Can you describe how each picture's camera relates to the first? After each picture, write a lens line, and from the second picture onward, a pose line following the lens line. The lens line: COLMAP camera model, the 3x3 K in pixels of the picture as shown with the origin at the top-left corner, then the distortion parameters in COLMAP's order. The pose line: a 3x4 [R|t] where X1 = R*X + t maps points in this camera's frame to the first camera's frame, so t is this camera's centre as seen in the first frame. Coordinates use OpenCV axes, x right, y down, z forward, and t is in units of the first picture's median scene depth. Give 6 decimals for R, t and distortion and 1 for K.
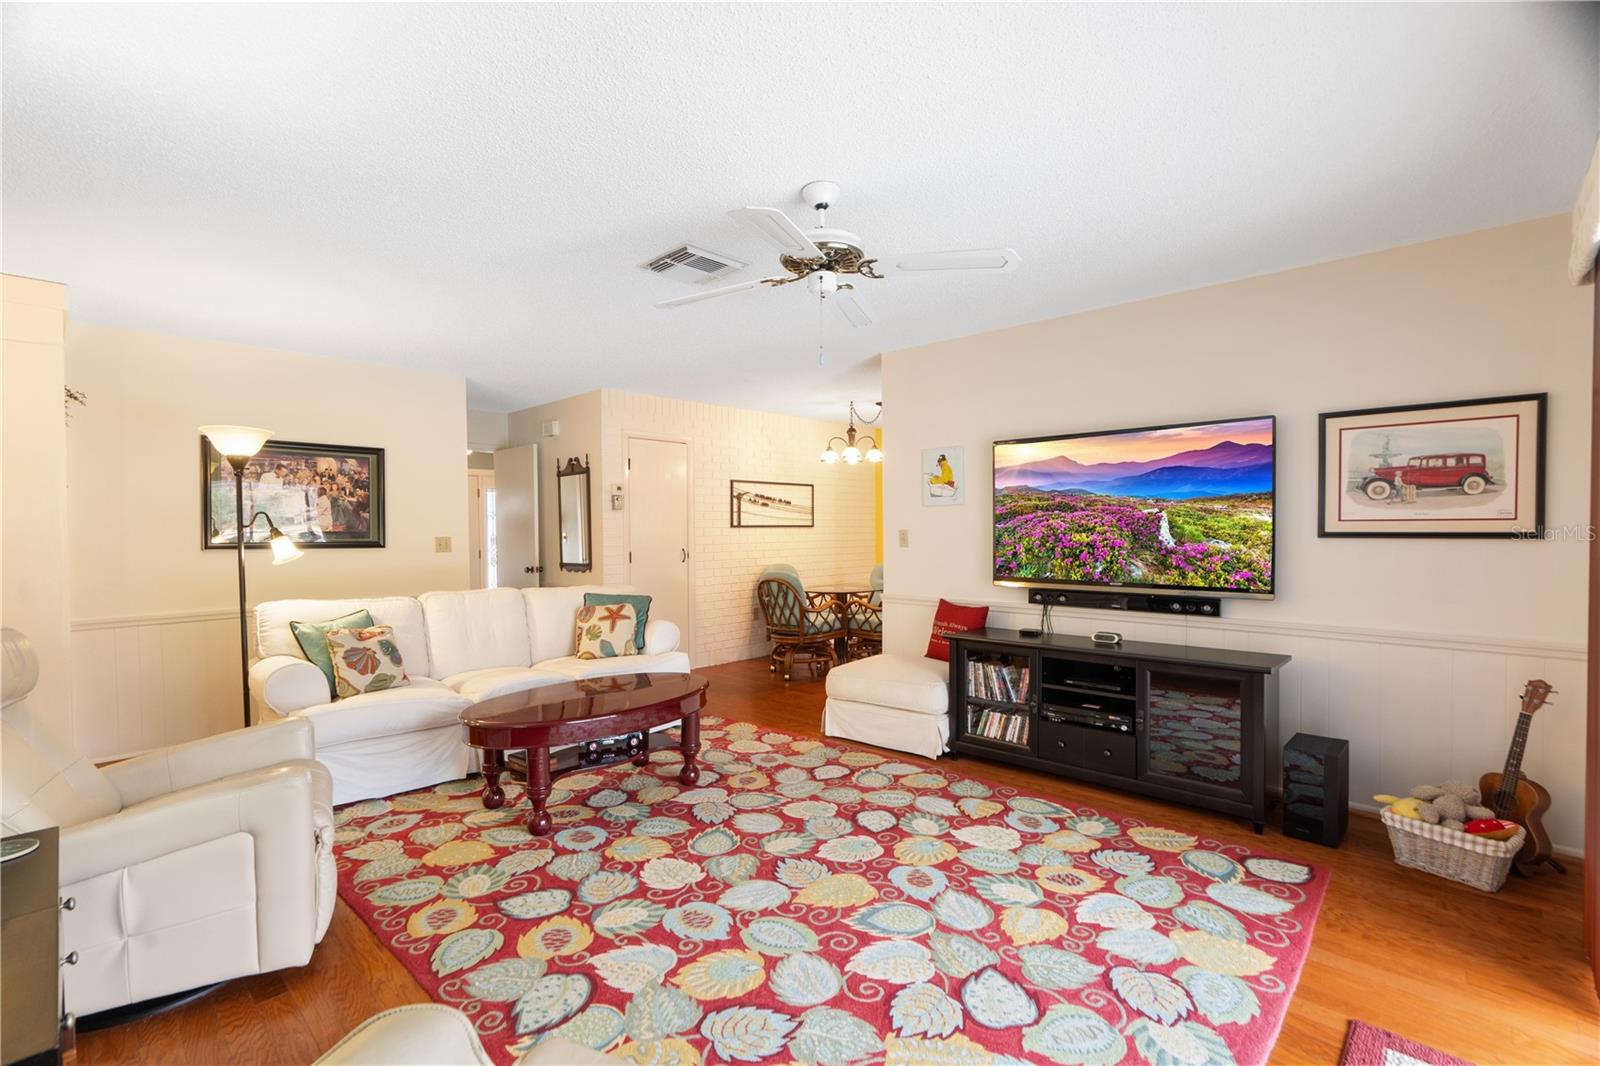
lens RADIAL K [[722.5, 0, 791.4], [0, 722.5, 547.1], [0, 0, 1]] dist [-0.008895, 0.000341]
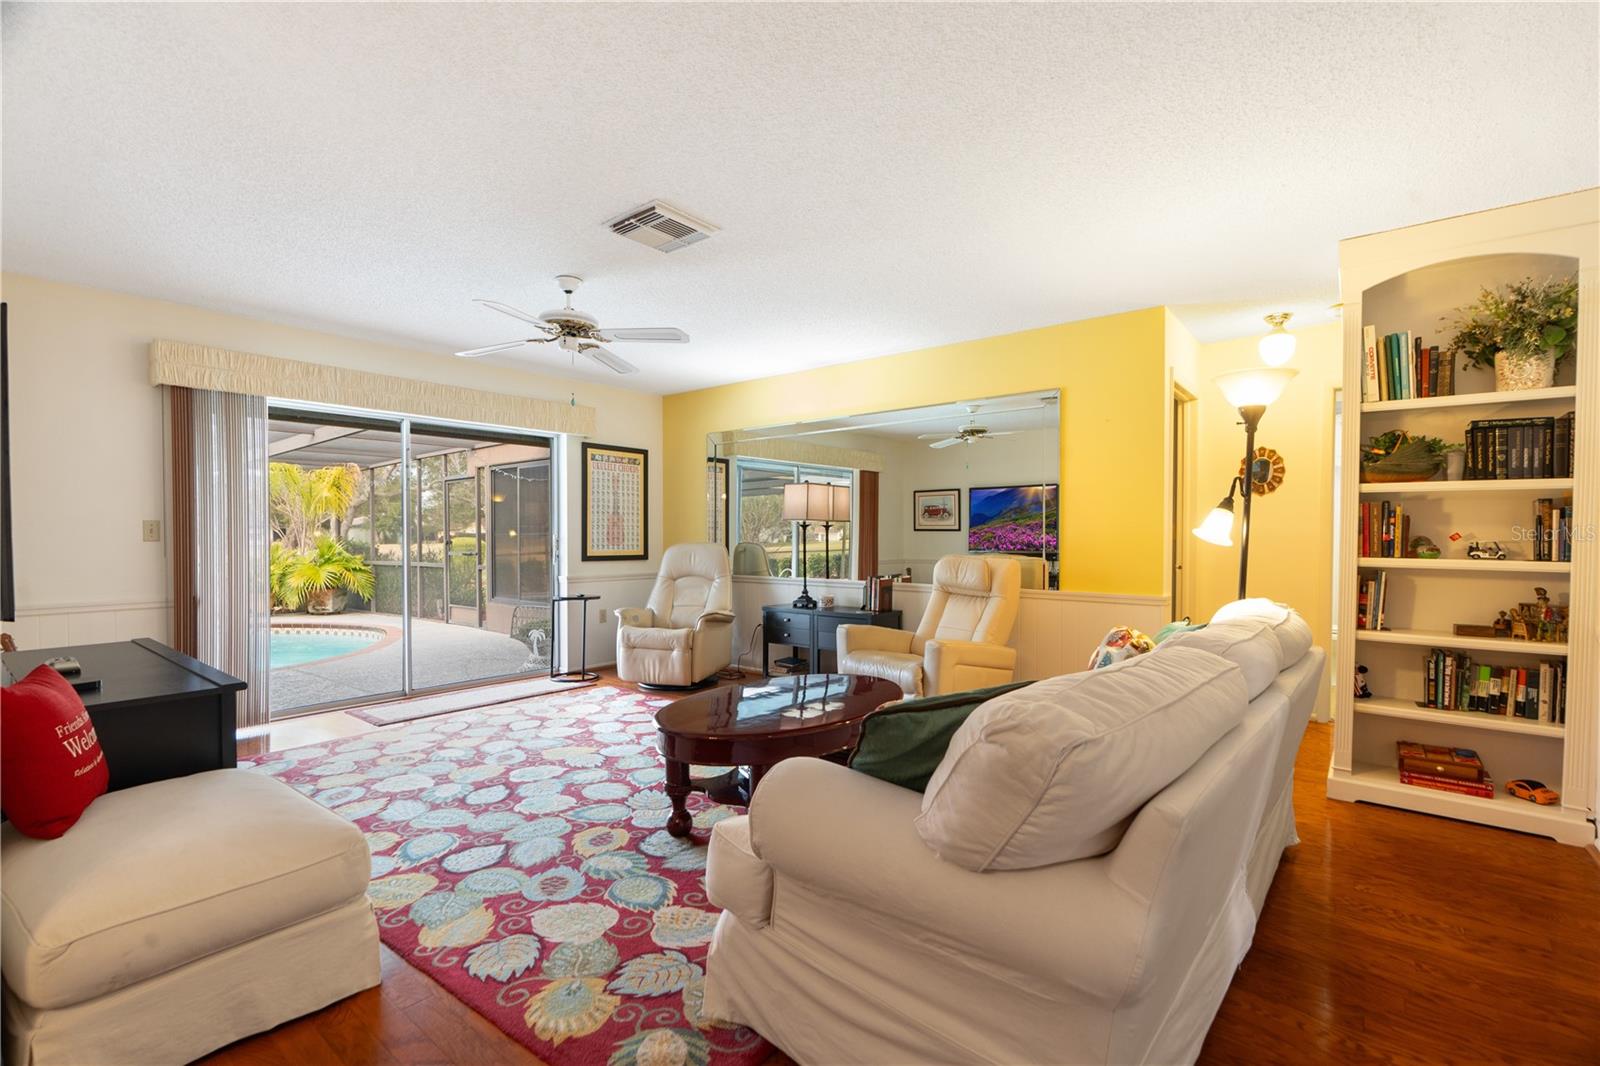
lens RADIAL K [[722.5, 0, 791.4], [0, 722.5, 547.1], [0, 0, 1]] dist [-0.008895, 0.000341]
pose [[-0.996981, 0.014831, -0.076214, -0.243953], [0.011435, 0.998931, 0.044798, -0.013314], [0.076797, 0.043792, -0.996085, 2.089023]]
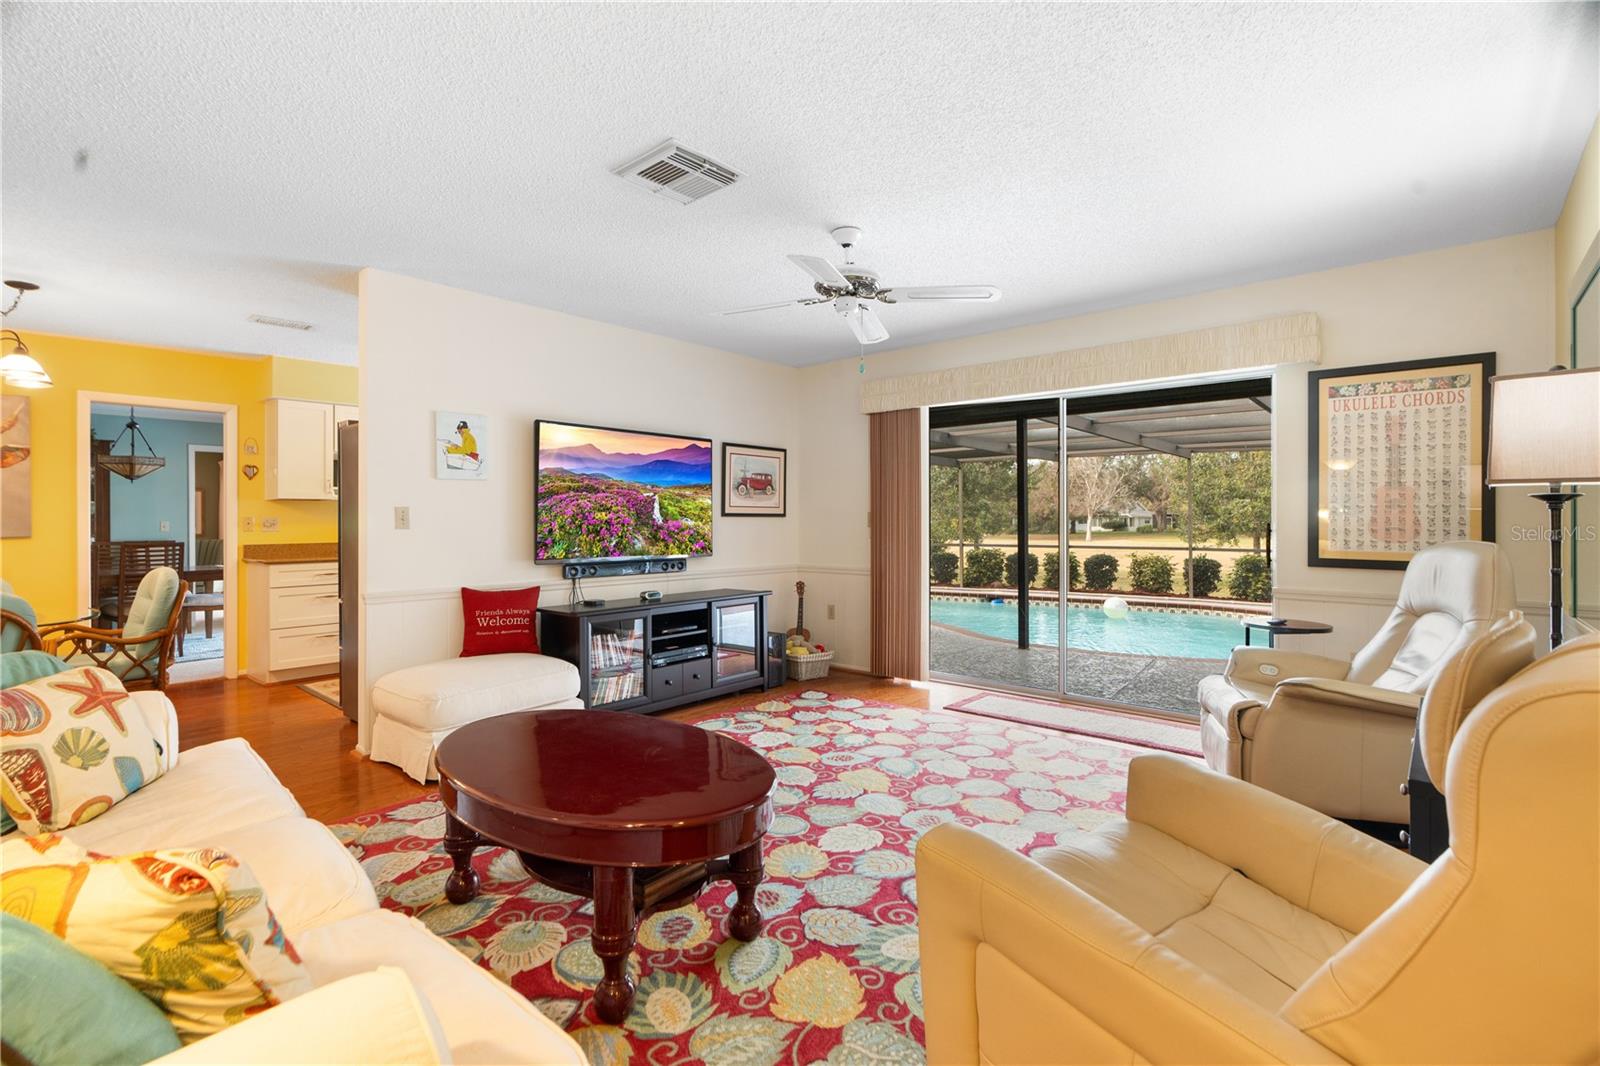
lens RADIAL K [[739.6, 0, 788.9], [0, 739.6, 516.2], [0, 0, 1]] dist [-0.004260, 0.000025]
pose [[-0.039813, 0.014913, 0.999096, -1.043630], [0.029778, 0.999462, -0.013732, 0.015736], [-0.998763, 0.029204, -0.040235, 0.974067]]
